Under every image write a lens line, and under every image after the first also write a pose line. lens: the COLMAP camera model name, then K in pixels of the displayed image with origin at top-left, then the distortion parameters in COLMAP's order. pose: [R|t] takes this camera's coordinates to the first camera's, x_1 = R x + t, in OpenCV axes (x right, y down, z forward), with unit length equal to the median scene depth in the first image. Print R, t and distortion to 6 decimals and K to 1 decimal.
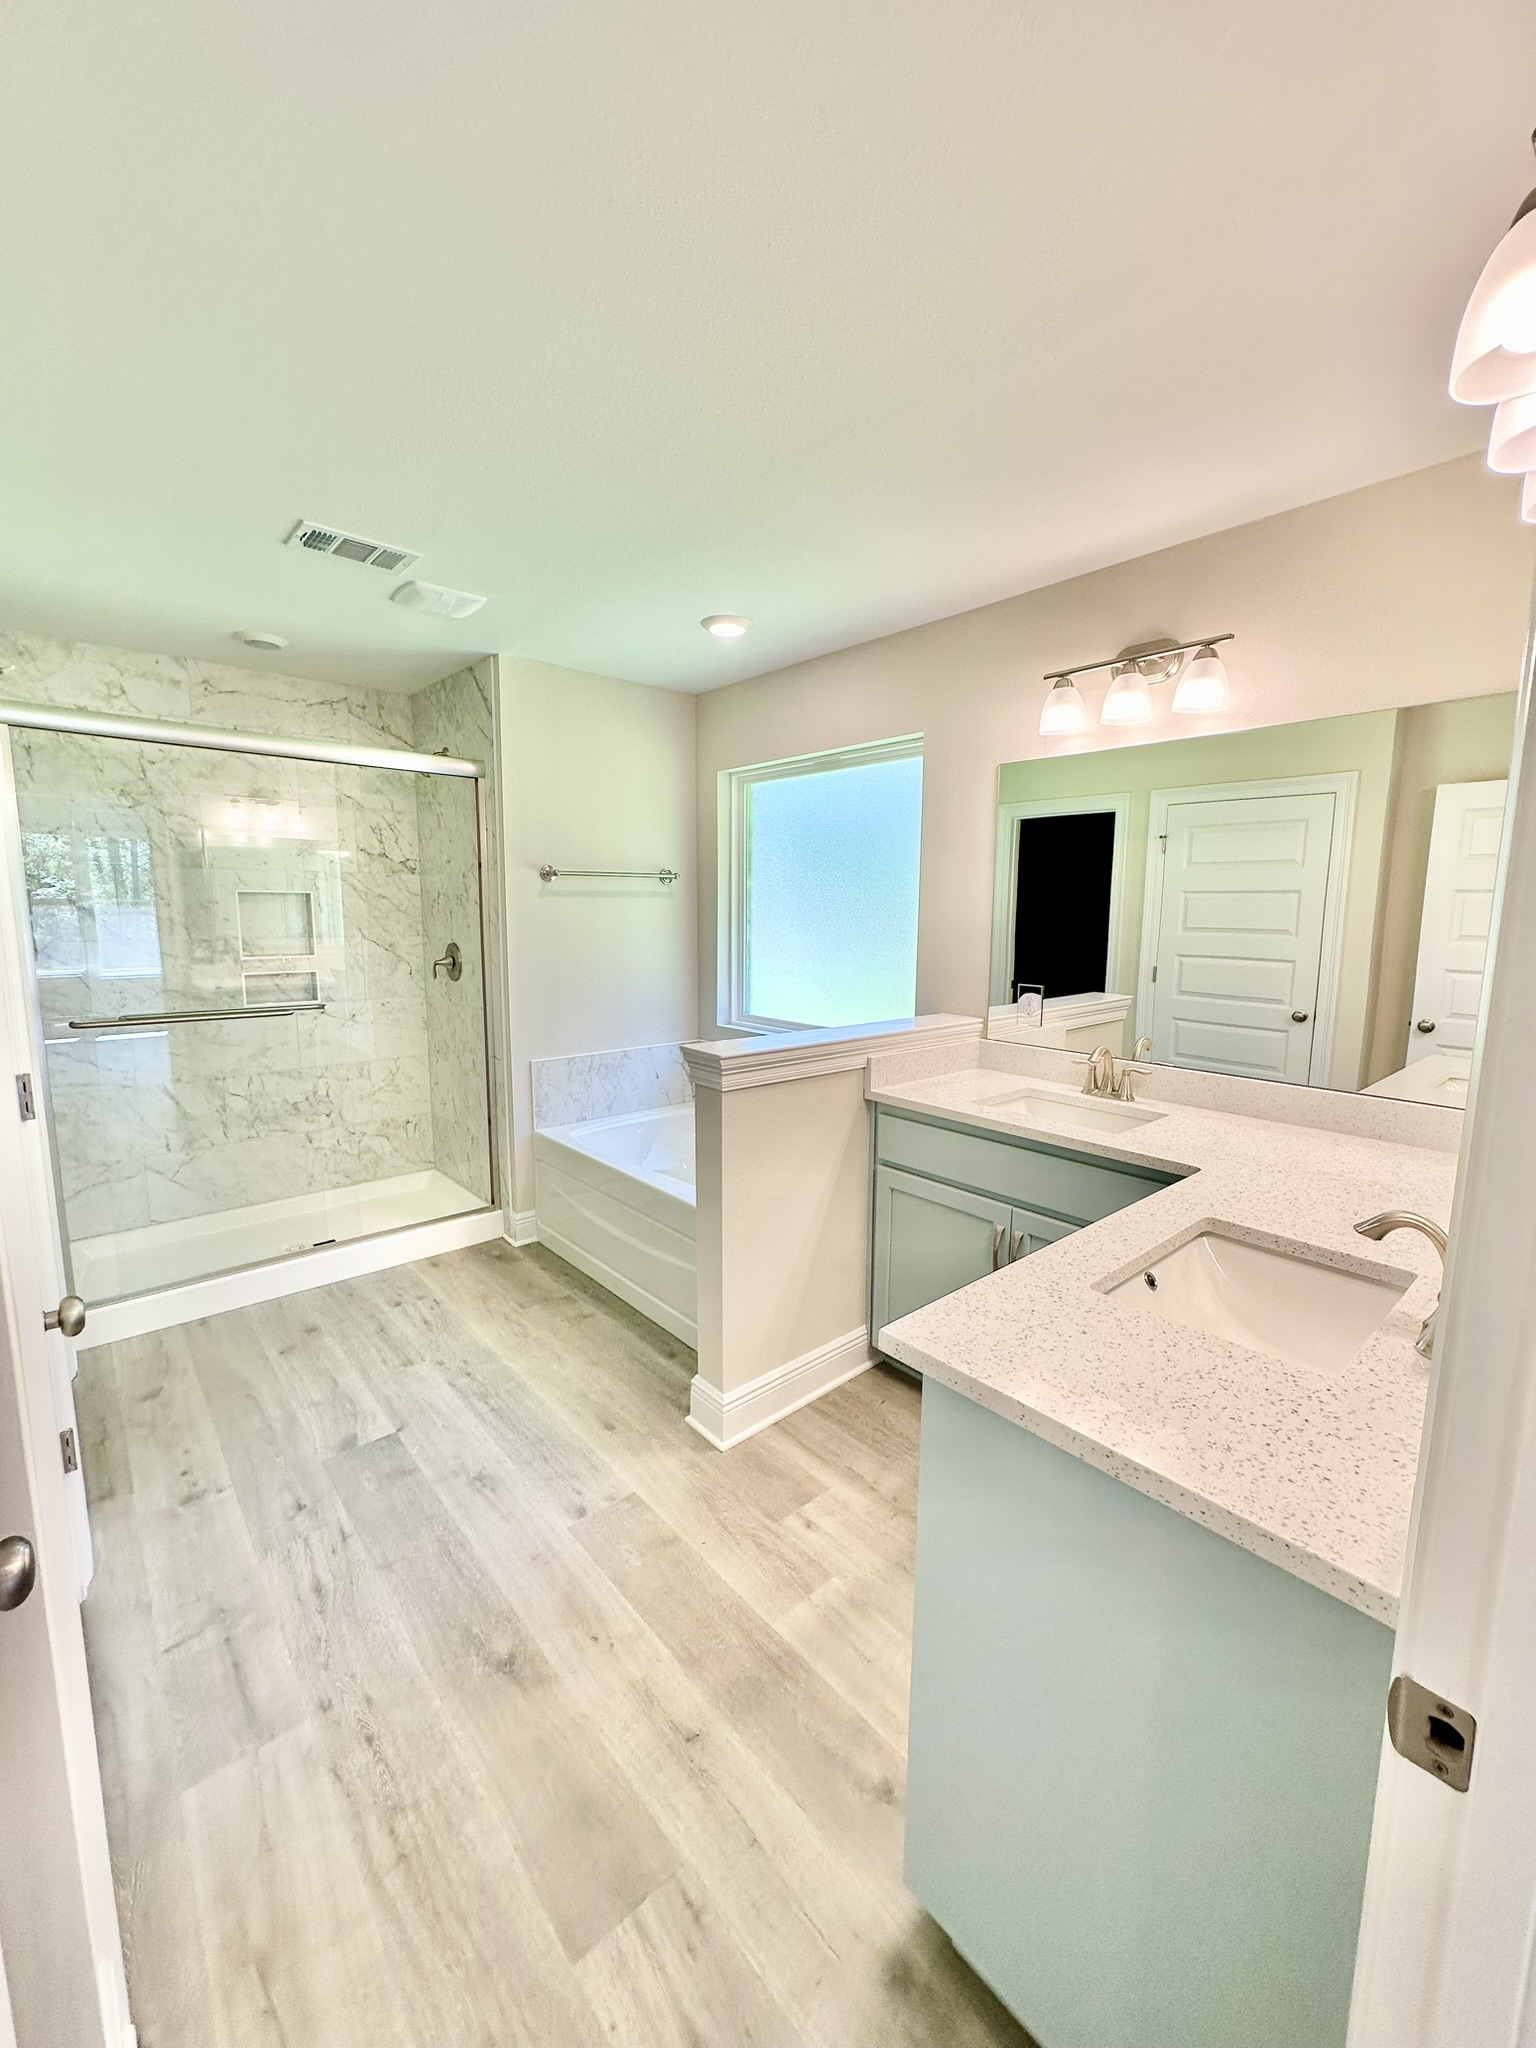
lens RADIAL K [[823.5, 0, 768.0], [0, 823.5, 1024.0], [0, 0, 1]] dist [0.001308, 0.000218]
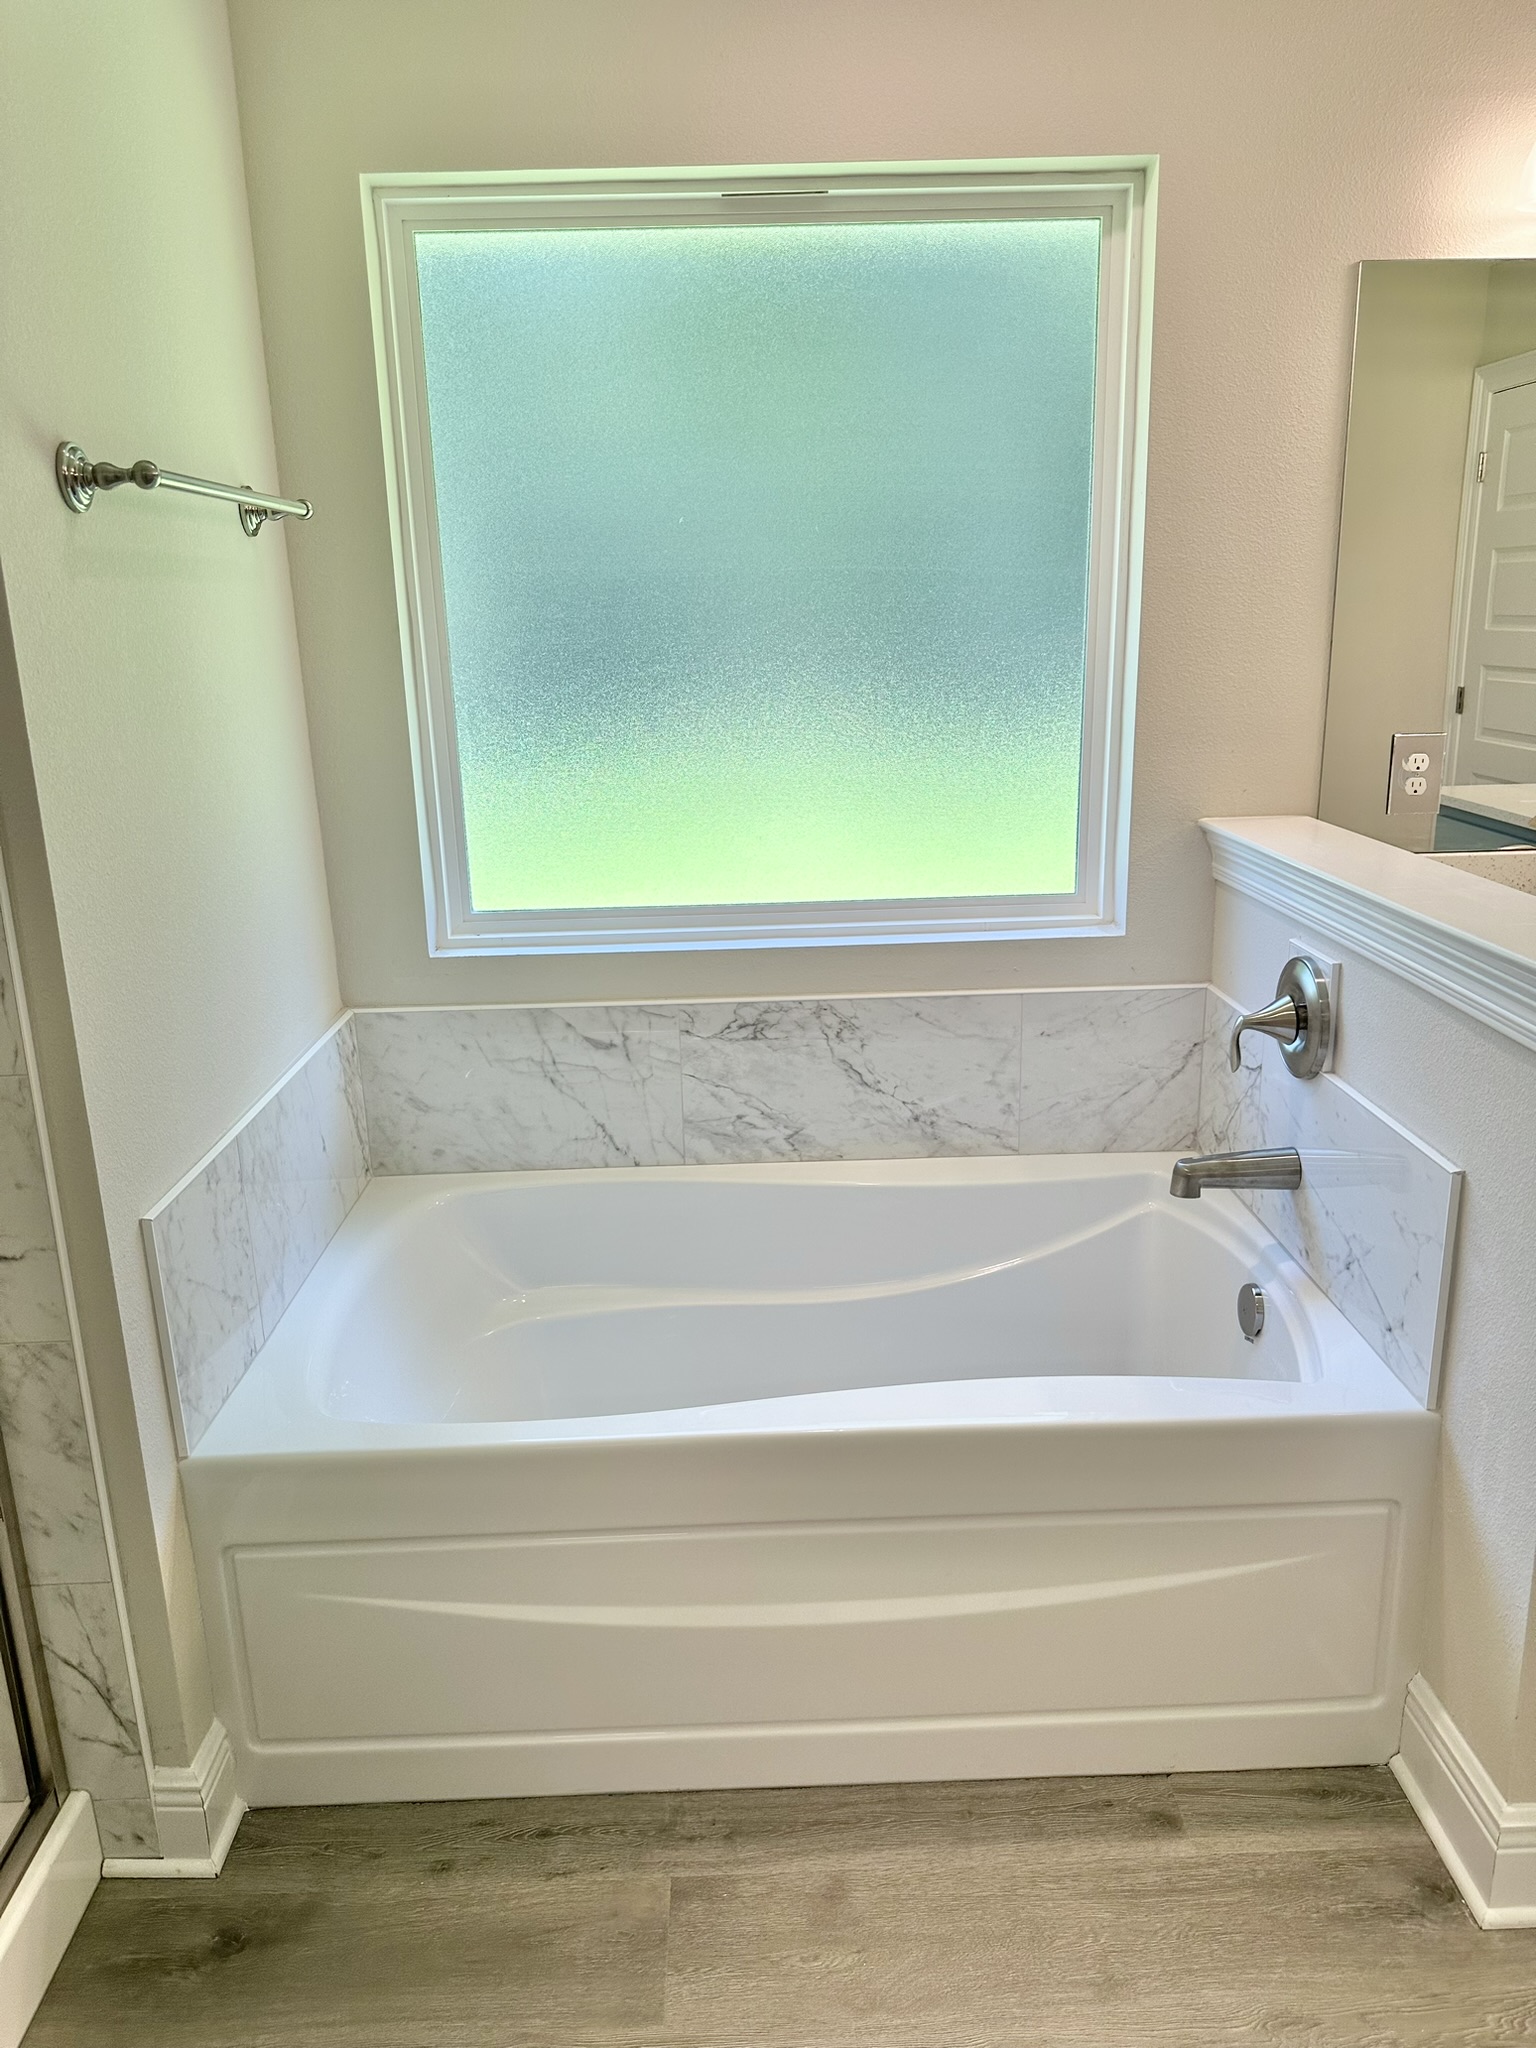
lens RADIAL K [[1450.4, 0, 768.0], [0, 1450.4, 1024.0], [0, 0, 1]] dist [0.003009, -0.001186]
pose [[0.638374, -0.227806, 0.735244, -0.466982], [0.138950, 0.973614, 0.181019, -0.068811], [-0.757081, -0.013396, 0.653183, 0.525740]]
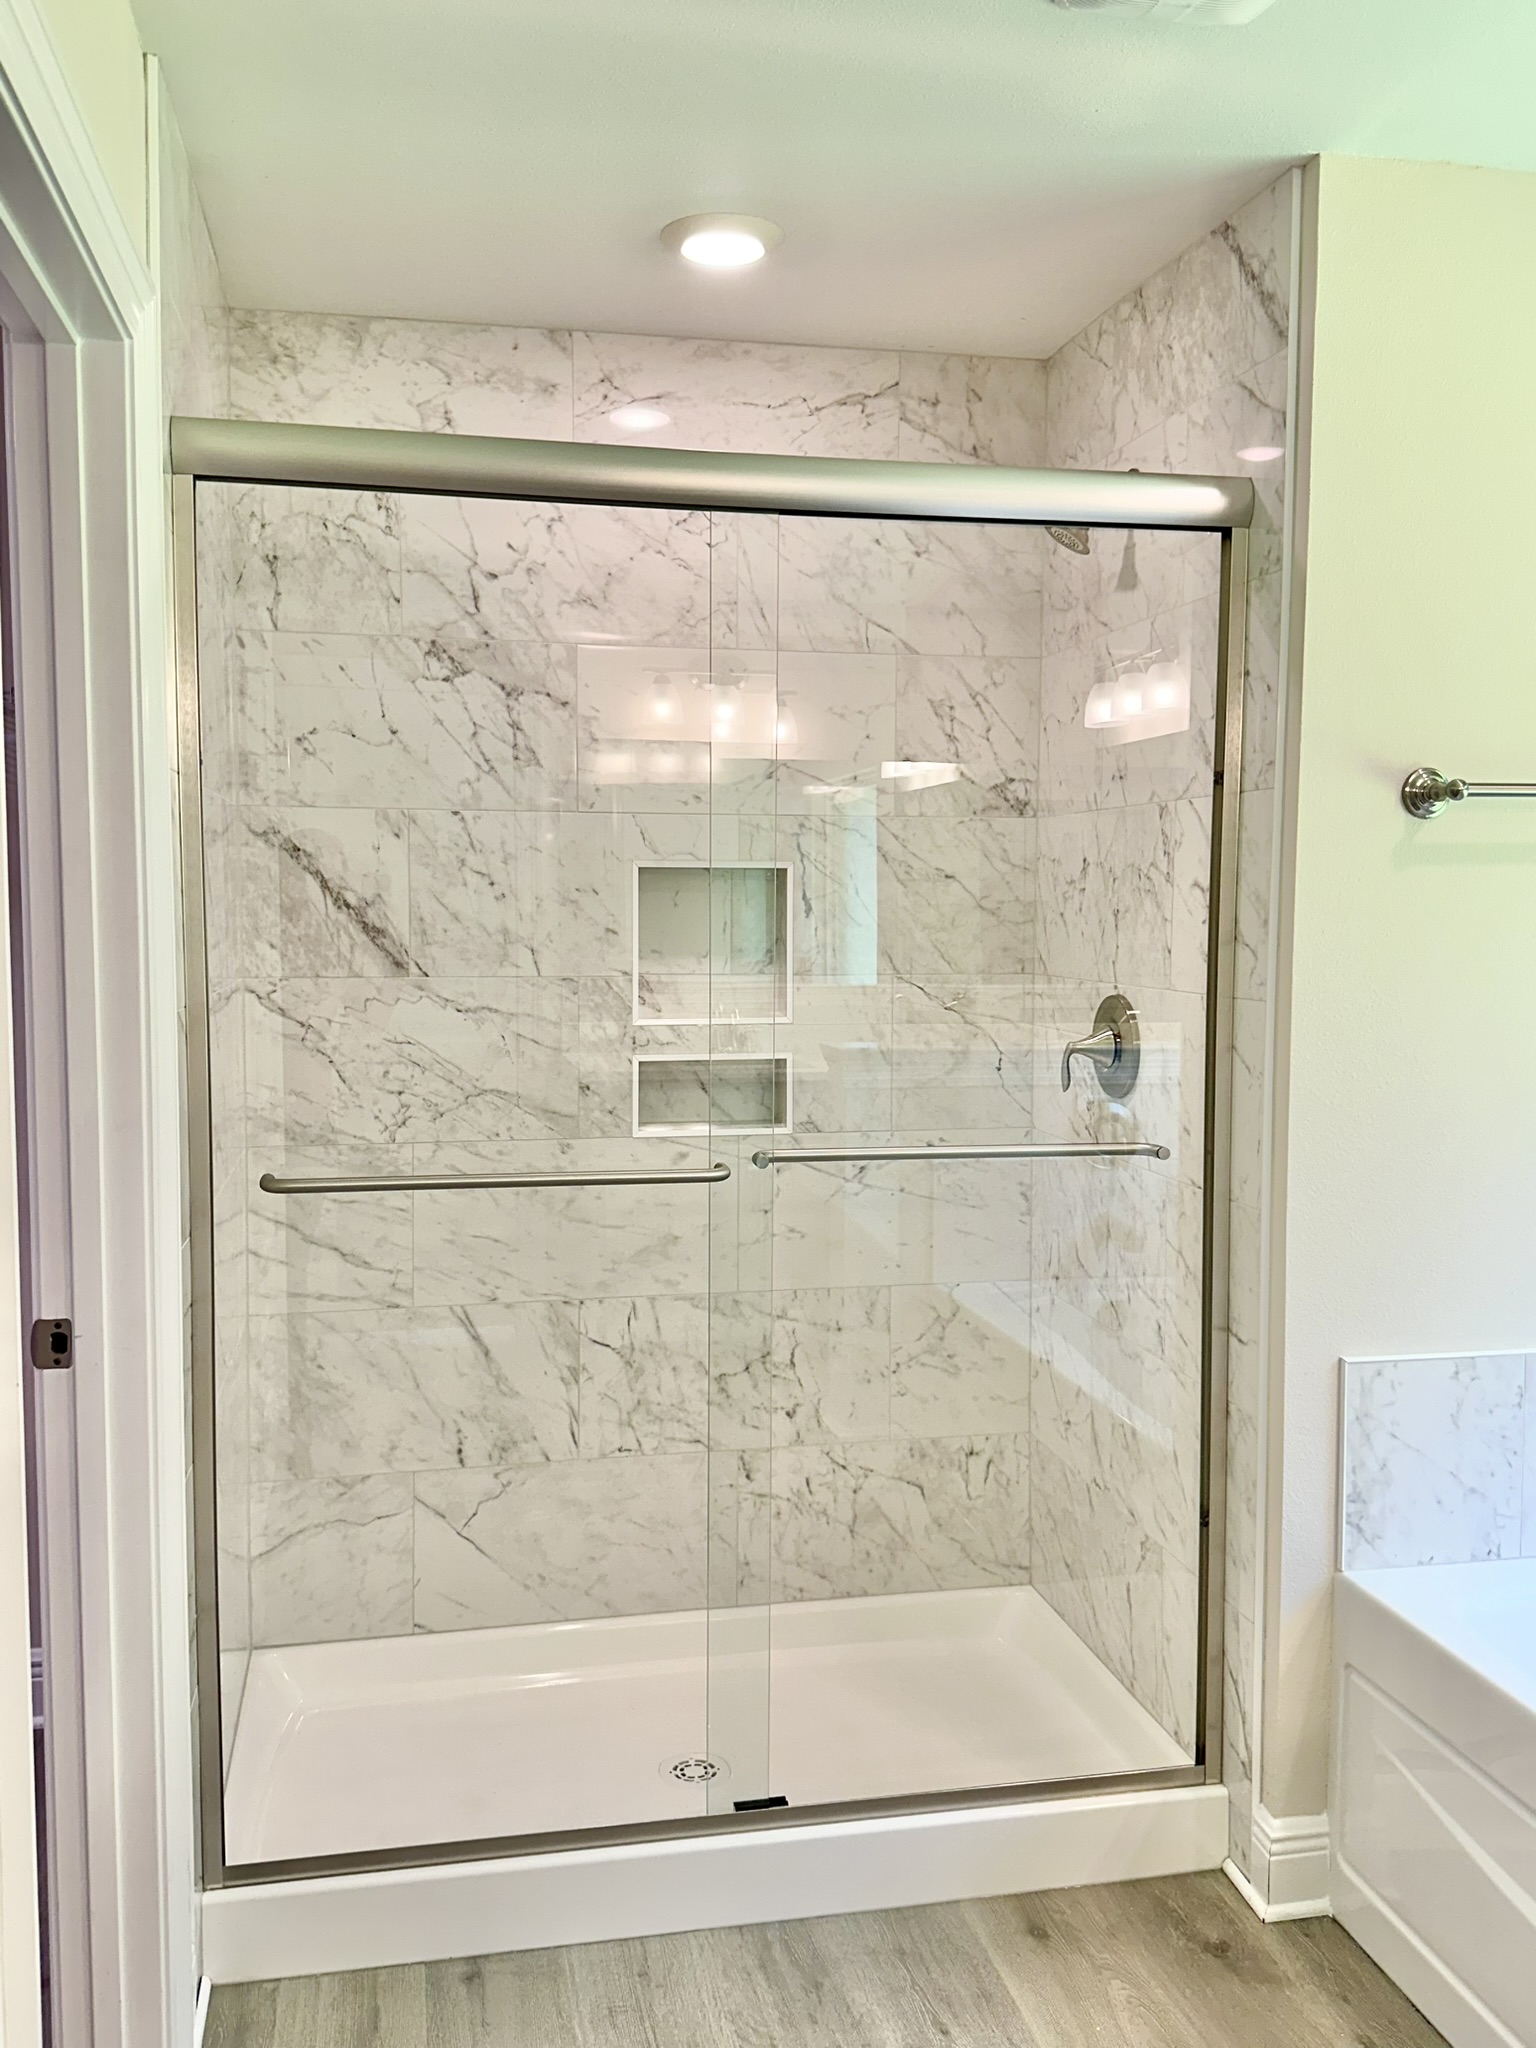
lens RADIAL K [[1750.4, 0, 768.0], [0, 1750.4, 1024.0], [0, 0, 1]] dist [0.001661, -0.004549]
pose [[0.872130, 0.028229, -0.488459, -0.144170], [-0.064808, 0.996203, -0.058142, -0.031601], [0.484963, 0.082363, 0.870648, 0.257422]]
